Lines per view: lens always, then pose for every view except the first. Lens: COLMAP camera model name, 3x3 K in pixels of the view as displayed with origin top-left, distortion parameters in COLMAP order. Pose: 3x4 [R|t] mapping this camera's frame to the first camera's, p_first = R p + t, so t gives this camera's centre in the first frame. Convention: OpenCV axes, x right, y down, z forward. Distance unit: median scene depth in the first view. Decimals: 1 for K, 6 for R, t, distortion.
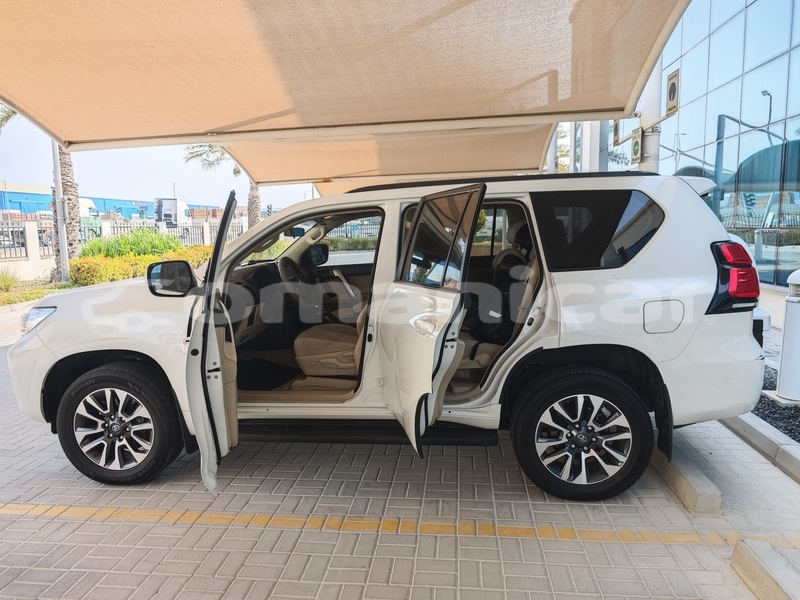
lens RADIAL K [[549.0, 0, 400.3], [0, 549.0, 301.9], [0, 0, 1]] dist [0.019922, -0.021785]
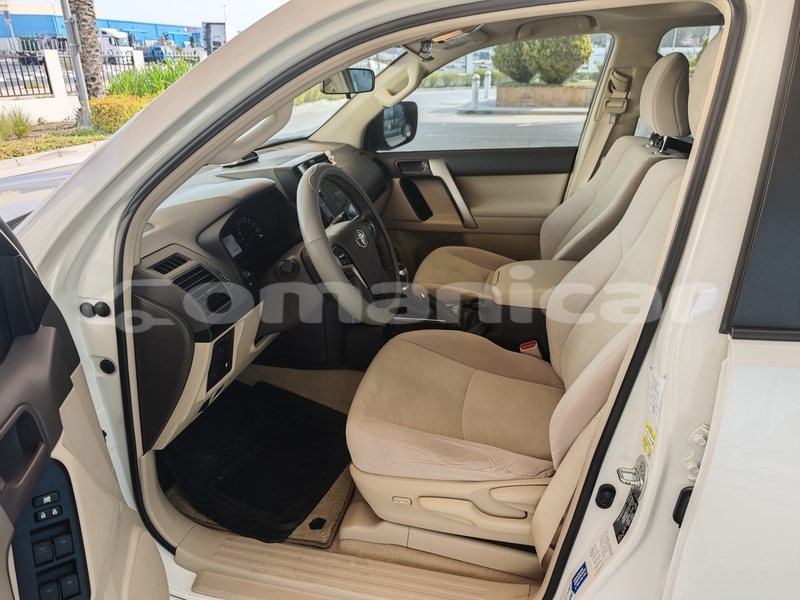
lens RADIAL K [[549.0, 0, 397.1], [0, 549.0, 297.1], [0, 0, 1]] dist [0.019922, -0.021785]
pose [[0.993112, 0.054497, -0.103723, -0.109280], [-0.024562, 0.962411, 0.270483, -0.085201], [0.114565, -0.266072, 0.957121, 0.587437]]
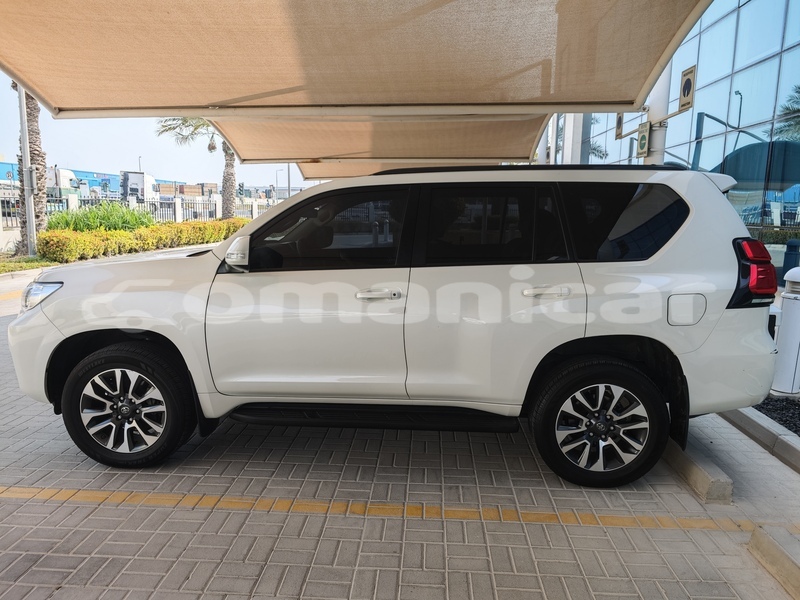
lens RADIAL K [[549.0, 0, 403.3], [0, 549.0, 302.4], [0, 0, 1]] dist [0.019922, -0.021785]
pose [[0.997629, 0.026958, 0.063314, -0.080716], [-0.028758, 0.999203, 0.027694, -0.000068], [-0.062517, -0.029449, 0.997609, 0.009458]]
